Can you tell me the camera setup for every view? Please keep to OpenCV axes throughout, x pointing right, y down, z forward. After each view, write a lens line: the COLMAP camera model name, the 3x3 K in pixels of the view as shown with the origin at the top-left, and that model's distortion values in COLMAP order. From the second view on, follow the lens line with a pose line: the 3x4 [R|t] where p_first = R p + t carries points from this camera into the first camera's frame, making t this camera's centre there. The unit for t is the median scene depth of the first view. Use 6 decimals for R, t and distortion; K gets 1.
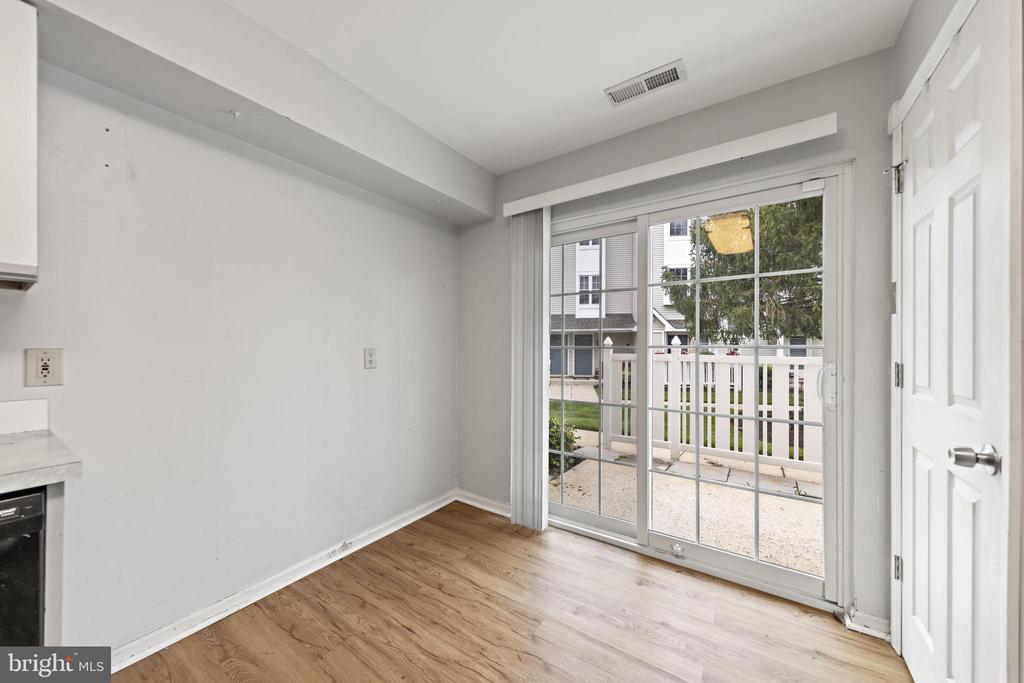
lens RADIAL K [[362.7, 0, 512.0], [0, 362.7, 346.9], [0, 0, 1]] dist [0.000024, -0.000019]
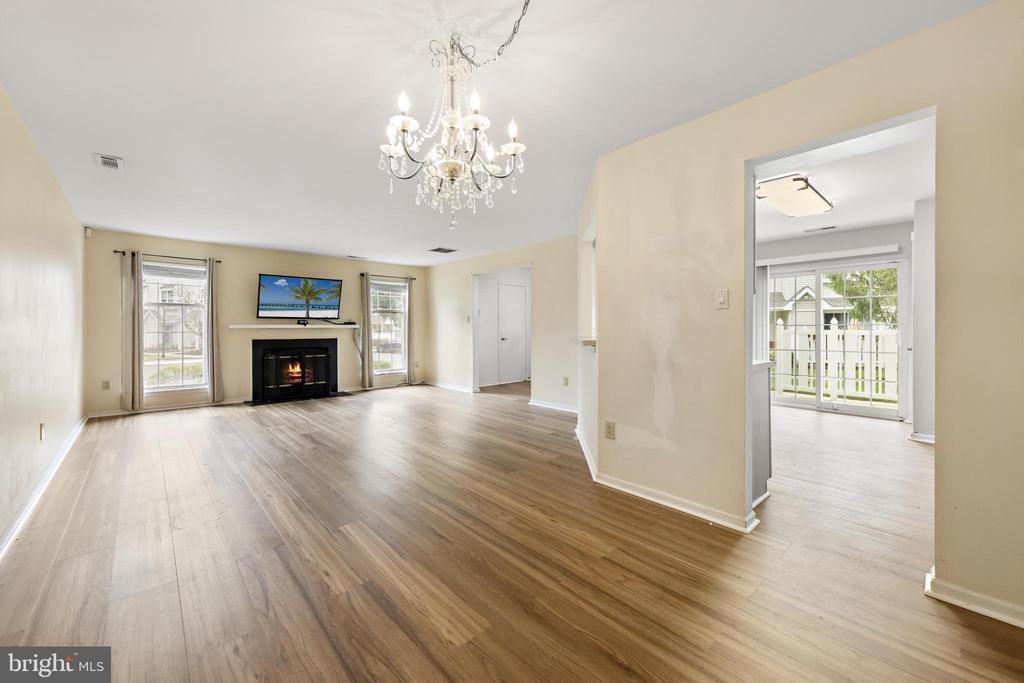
lens RADIAL K [[409.0, 0, 524.3], [0, 409.0, 330.7], [0, 0, 1]] dist [0.009330, -0.000020]
pose [[0.973624, -0.000463, -0.228158, -1.304628], [0.002864, 0.999944, 0.010191, 0.009340], [0.228141, -0.010576, 0.973571, -3.001793]]
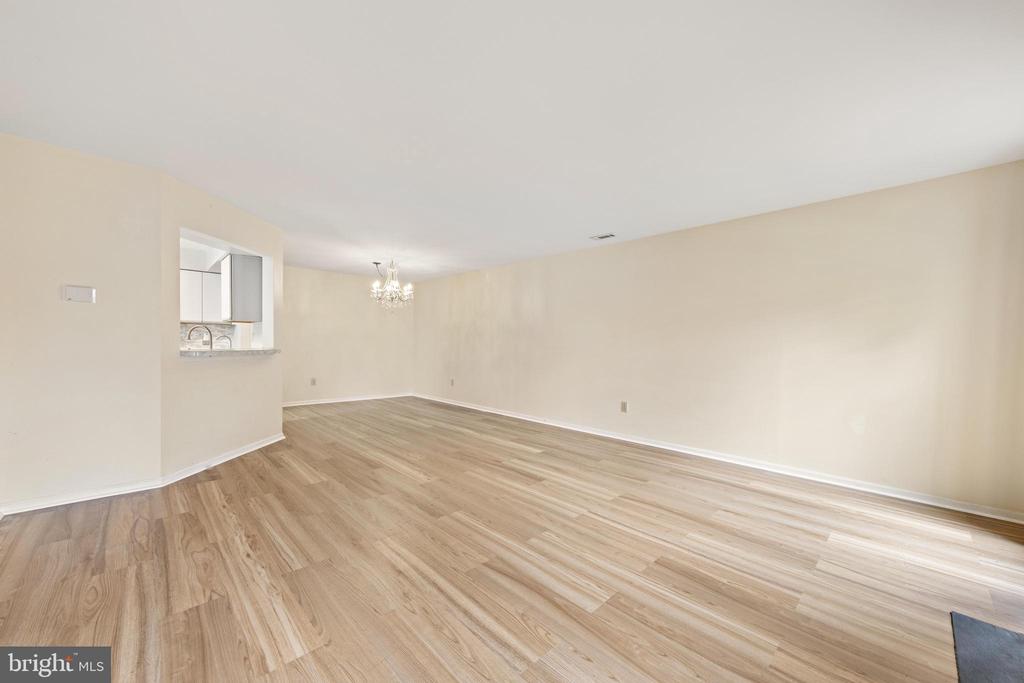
lens RADIAL K [[388.2, 0, 517.3], [0, 388.2, 345.6], [0, 0, 1]] dist [0.008119, -0.000294]
pose [[-0.978363, -0.016456, 0.206242, -3.906890], [-0.017409, 0.999845, -0.002806, 0.034135], [-0.206163, -0.006336, -0.978497, 1.816774]]
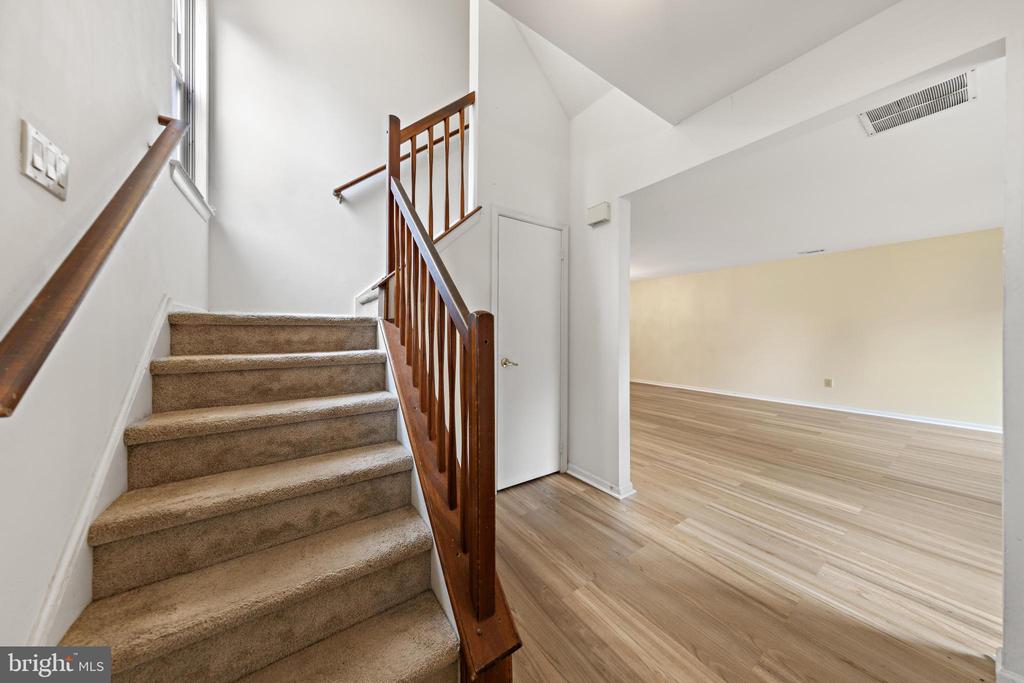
lens RADIAL K [[318.4, 0, 512.0], [0, 318.4, 341.5], [0, 0, 1]] dist [0.000015, -0.000012]
pose [[-0.926776, -0.009813, 0.375485, -2.257359], [-0.004531, 0.999878, 0.014949, 0.041288], [-0.375586, 0.012154, -0.926708, 2.881658]]
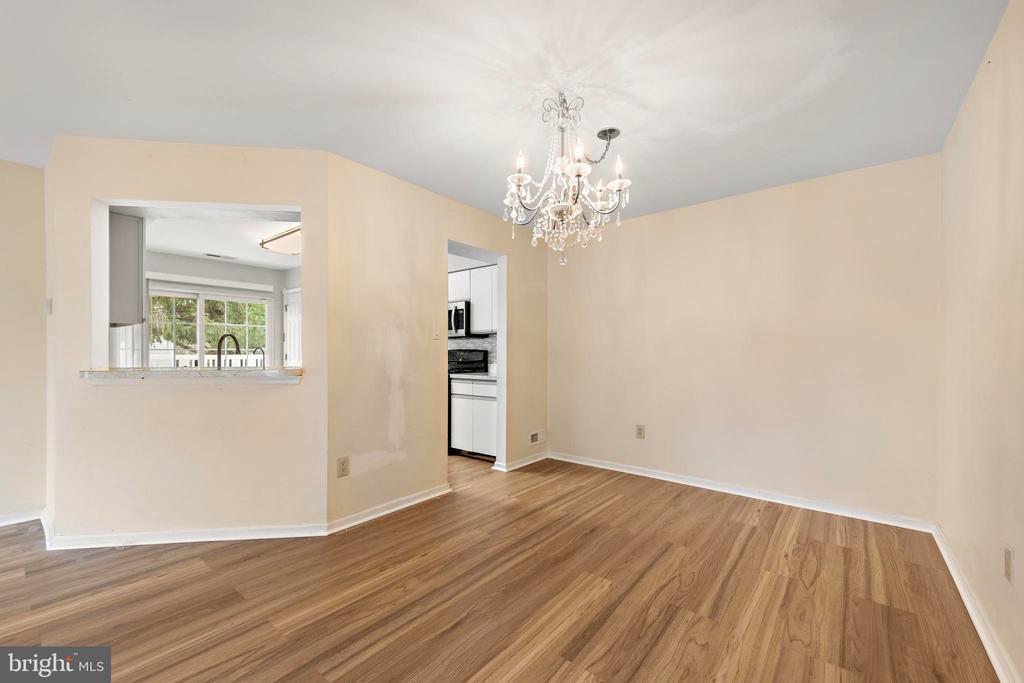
lens RADIAL K [[412.4, 0, 515.7], [0, 412.4, 357.3], [0, 0, 1]] dist [0.009990, -0.000151]
pose [[0.084005, -0.012084, 0.996392, -3.145660], [-0.005809, 0.999904, 0.012616, 0.008958], [-0.996448, -0.006848, 0.083927, -1.835980]]
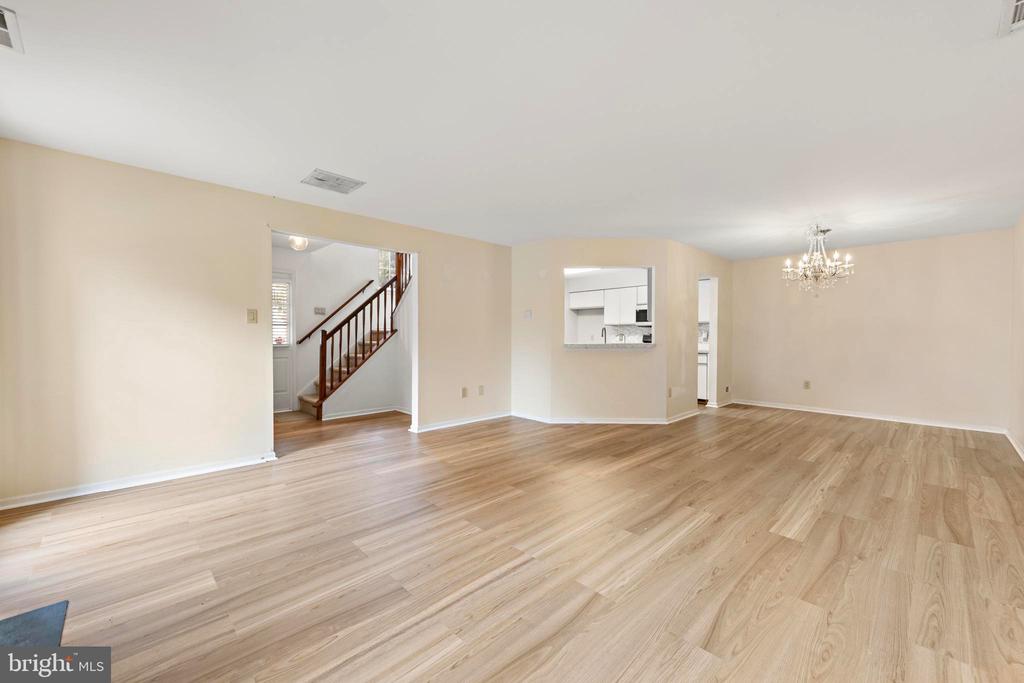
lens RADIAL K [[404.6, 0, 516.1], [0, 404.6, 341.1], [0, 0, 1]] dist [0.010738, 0.000065]
pose [[0.206793, -0.013232, 0.978295, -5.278825], [-0.008028, 0.999852, 0.015220, 0.017154], [-0.978352, -0.011001, 0.206656, -0.285523]]
